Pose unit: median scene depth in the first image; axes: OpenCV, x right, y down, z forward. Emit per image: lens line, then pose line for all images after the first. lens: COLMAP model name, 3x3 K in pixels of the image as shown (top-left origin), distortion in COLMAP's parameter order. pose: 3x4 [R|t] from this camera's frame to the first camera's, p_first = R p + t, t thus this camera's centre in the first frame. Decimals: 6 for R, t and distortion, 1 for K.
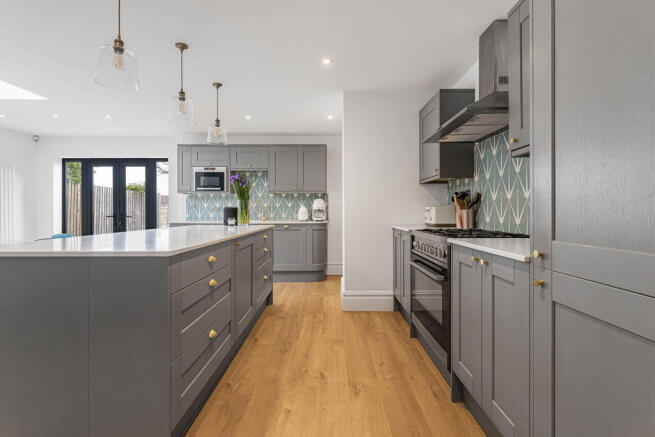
lens RADIAL K [[327.7, 0, 326.6], [0, 327.7, 215.6], [0, 0, 1]] dist [-0.001564, 0.001616]
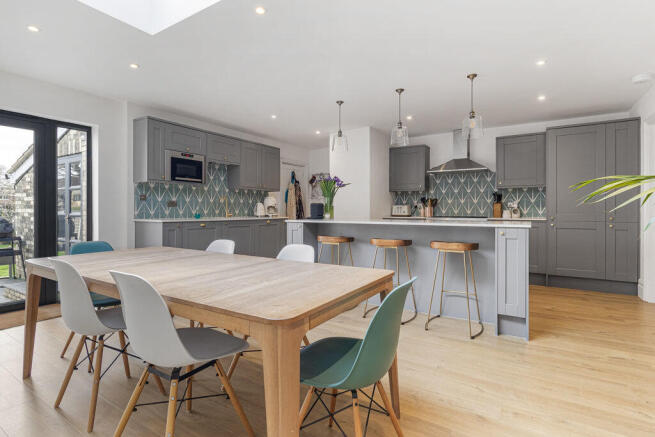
lens RADIAL K [[327.7, 0, 327.1], [0, 327.7, 212.4], [0, 0, 1]] dist [-0.001564, 0.001616]
pose [[0.533836, -0.003945, 0.845579, -0.863628], [0.007181, 0.999974, 0.000132, 0.003818], [-0.845557, 0.006002, 0.533851, 0.257863]]
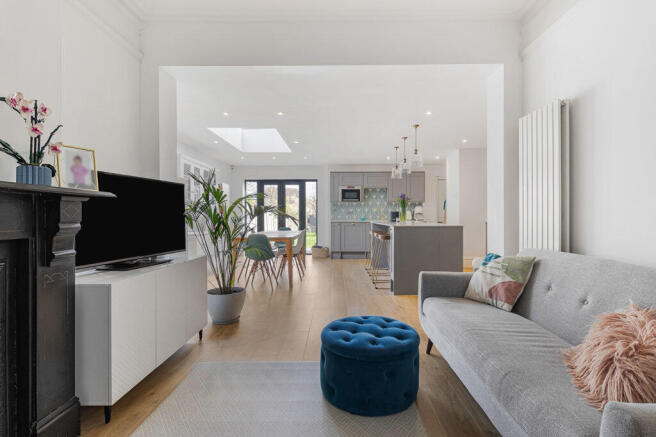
lens RADIAL K [[328.2, 0, 334.0], [0, 328.2, 221.0], [0, 0, 1]] dist [-0.001564, 0.001616]
pose [[0.999893, -0.000374, -0.014615, -0.412637], [0.000382, 1.000000, 0.000487, 0.018665], [0.014615, -0.000493, 0.999893, -0.574791]]
